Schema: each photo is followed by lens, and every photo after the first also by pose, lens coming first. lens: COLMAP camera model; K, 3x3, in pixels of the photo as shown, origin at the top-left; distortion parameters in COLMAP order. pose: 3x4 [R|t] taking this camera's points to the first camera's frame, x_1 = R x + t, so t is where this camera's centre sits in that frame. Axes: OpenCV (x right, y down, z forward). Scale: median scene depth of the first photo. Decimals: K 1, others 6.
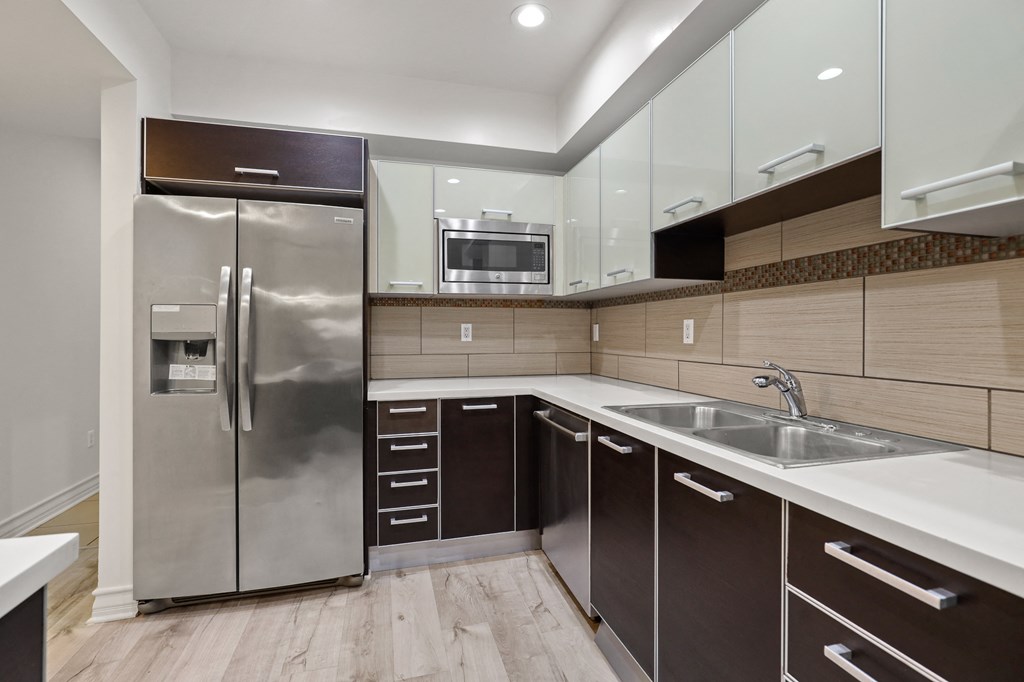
lens RADIAL K [[476.3, 0, 512.0], [0, 476.3, 341.0], [0, 0, 1]] dist [0.001674, 0.000760]
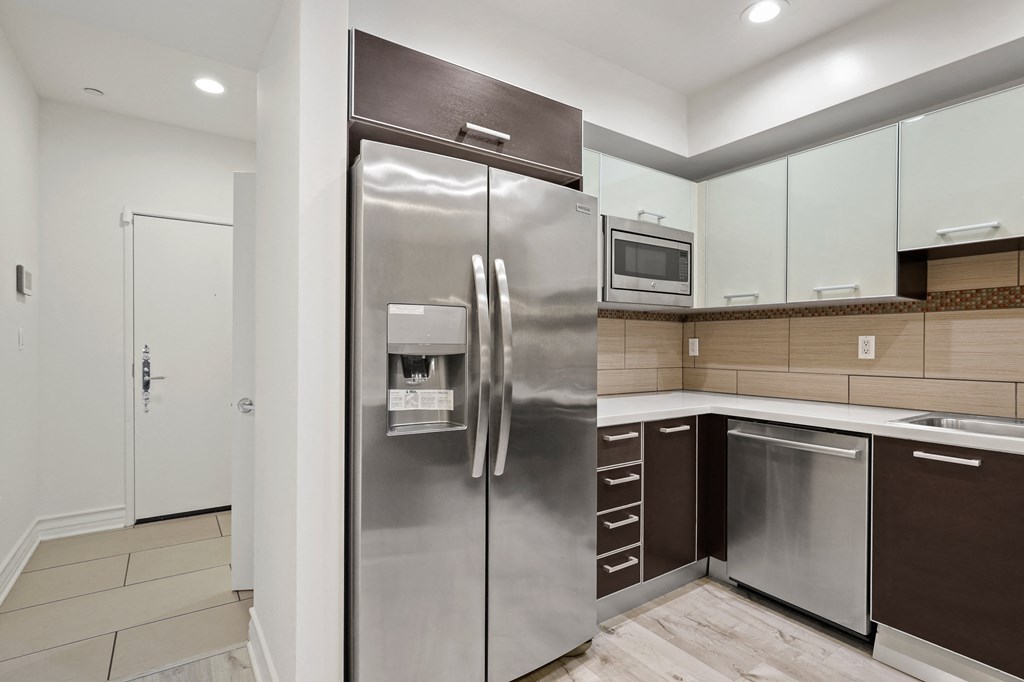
lens RADIAL K [[508.5, 0, 530.7], [0, 508.5, 355.1], [0, 0, 1]] dist [0.004496, 0.001719]
pose [[0.937297, 0.001300, 0.348529, -0.670313], [-0.001982, 0.999997, 0.001598, -0.002722], [-0.348526, -0.002189, 0.937297, 0.193432]]
